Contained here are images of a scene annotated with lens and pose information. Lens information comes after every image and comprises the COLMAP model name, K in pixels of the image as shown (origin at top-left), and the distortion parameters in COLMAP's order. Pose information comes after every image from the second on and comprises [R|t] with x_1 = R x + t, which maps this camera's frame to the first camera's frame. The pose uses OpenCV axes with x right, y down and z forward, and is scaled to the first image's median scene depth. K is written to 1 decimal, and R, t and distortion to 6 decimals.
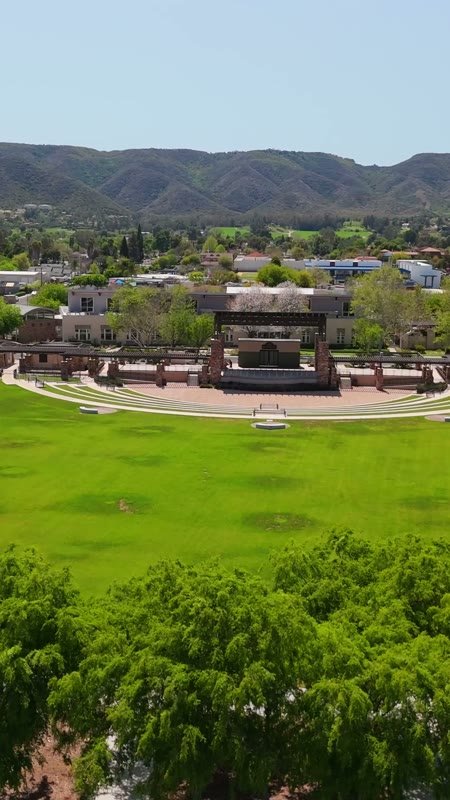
lens RADIAL K [[1053.8, 0, 225.0], [0, 1053.8, 400.0], [0, 0, 1]] dist [0.100040, -0.074760]
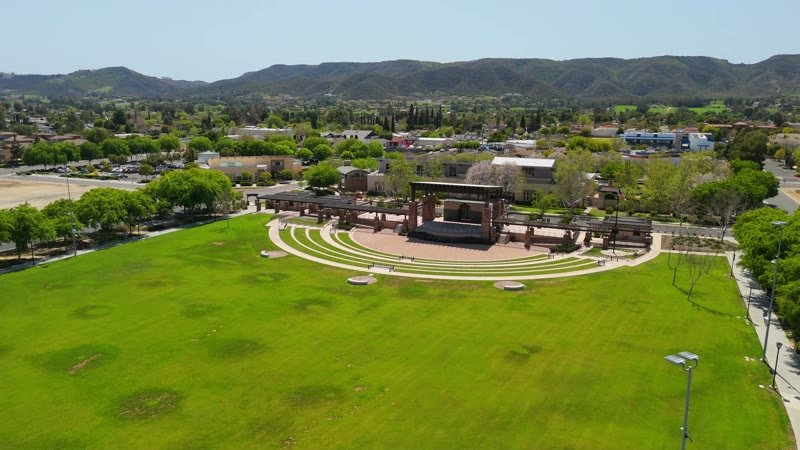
lens RADIAL K [[594.1, 0, 400.1], [0, 594.1, 221.3], [0, 0, 1]] dist [0.082510, -0.090601]
pose [[0.931003, 0.066741, -0.358859, 0.033283], [-0.056130, 0.997625, 0.039919, -0.007782], [0.360671, -0.017022, 0.932538, 0.030813]]
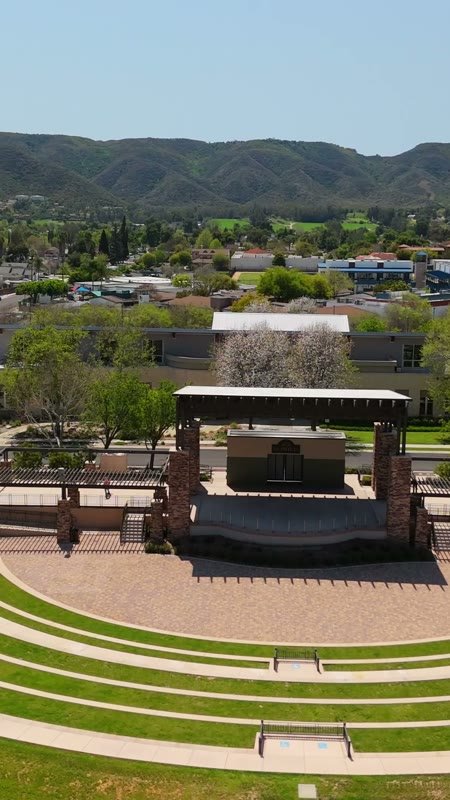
lens RADIAL K [[1053.8, 0, 225.0], [0, 1053.8, 400.0], [0, 0, 1]] dist [0.100040, -0.074760]
pose [[1.000000, -0.000458, 0.000358, 0.001563], [0.000455, 0.999971, 0.007637, -0.010576], [-0.000362, -0.007637, 0.999971, 0.064106]]
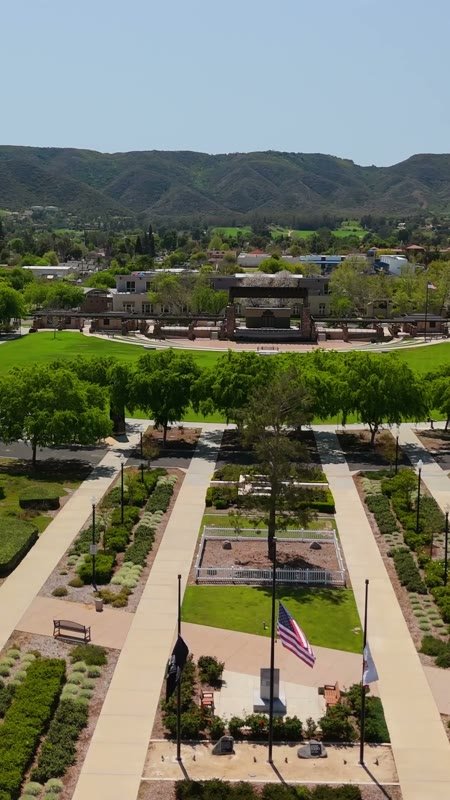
lens RADIAL K [[1053.8, 0, 225.0], [0, 1053.8, 400.0], [0, 0, 1]] dist [0.100040, -0.074760]
pose [[0.999990, -0.004354, -0.001239, -0.001845], [0.004354, 0.999991, -0.000190, 0.008647], [0.001240, 0.000185, 0.999999, -0.053098]]
